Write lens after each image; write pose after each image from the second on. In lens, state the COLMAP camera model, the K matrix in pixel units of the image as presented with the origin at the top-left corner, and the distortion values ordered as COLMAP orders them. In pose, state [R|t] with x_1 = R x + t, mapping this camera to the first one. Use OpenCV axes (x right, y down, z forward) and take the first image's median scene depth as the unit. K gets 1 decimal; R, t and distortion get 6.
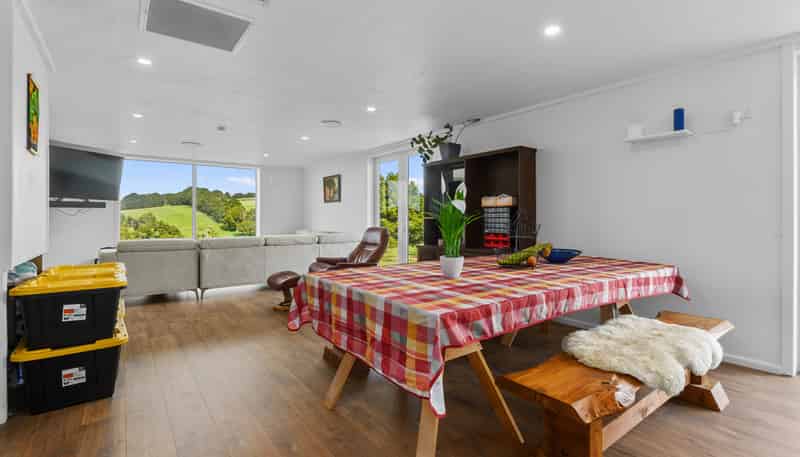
lens RADIAL K [[376.0, 0, 401.1], [0, 376.0, 216.1], [0, 0, 1]] dist [0.001864, 0.000228]
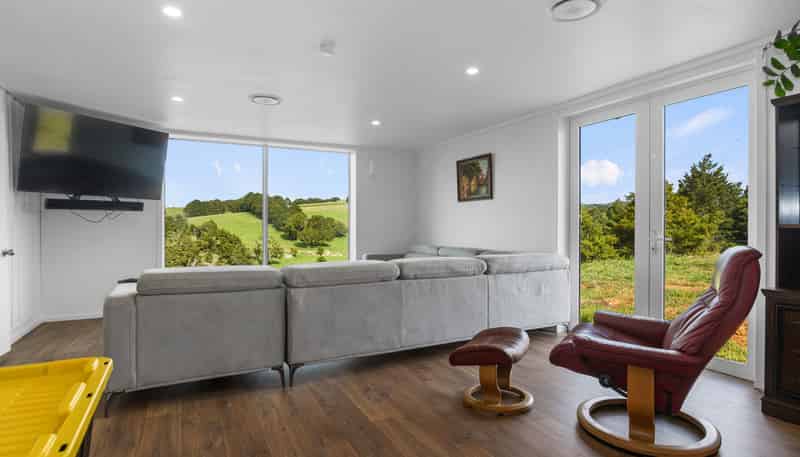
lens RADIAL K [[434.8, 0, 400.0], [0, 434.8, 228.5], [0, 0, 1]] dist [-0.002846, -0.000216]
pose [[0.983866, 0.001414, -0.178901, -0.173615], [0.000505, 0.999943, 0.010686, 0.001176], [0.178906, -0.010604, 0.983809, 0.279123]]
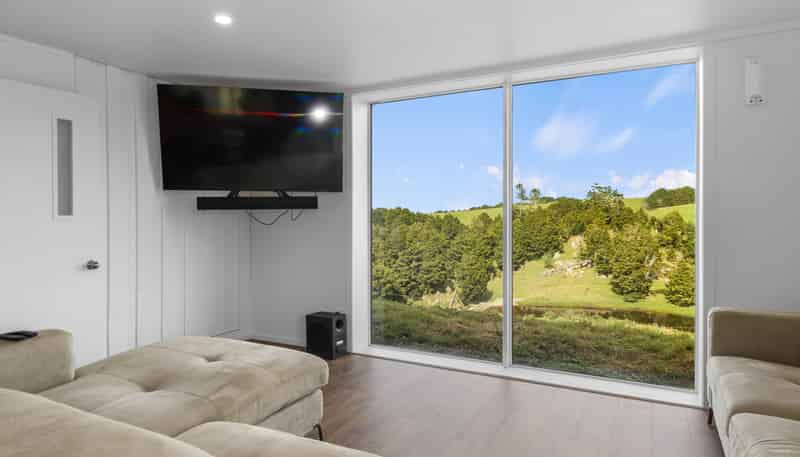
lens RADIAL K [[476.1, 0, 400.0], [0, 476.1, 228.5], [0, 0, 1]] dist [-0.000262, -0.000116]
pose [[0.433713, 0.017210, -0.900887, -0.176359], [0.006976, 0.999723, 0.022457, -0.008092], [0.901024, -0.016025, 0.433473, 0.699585]]
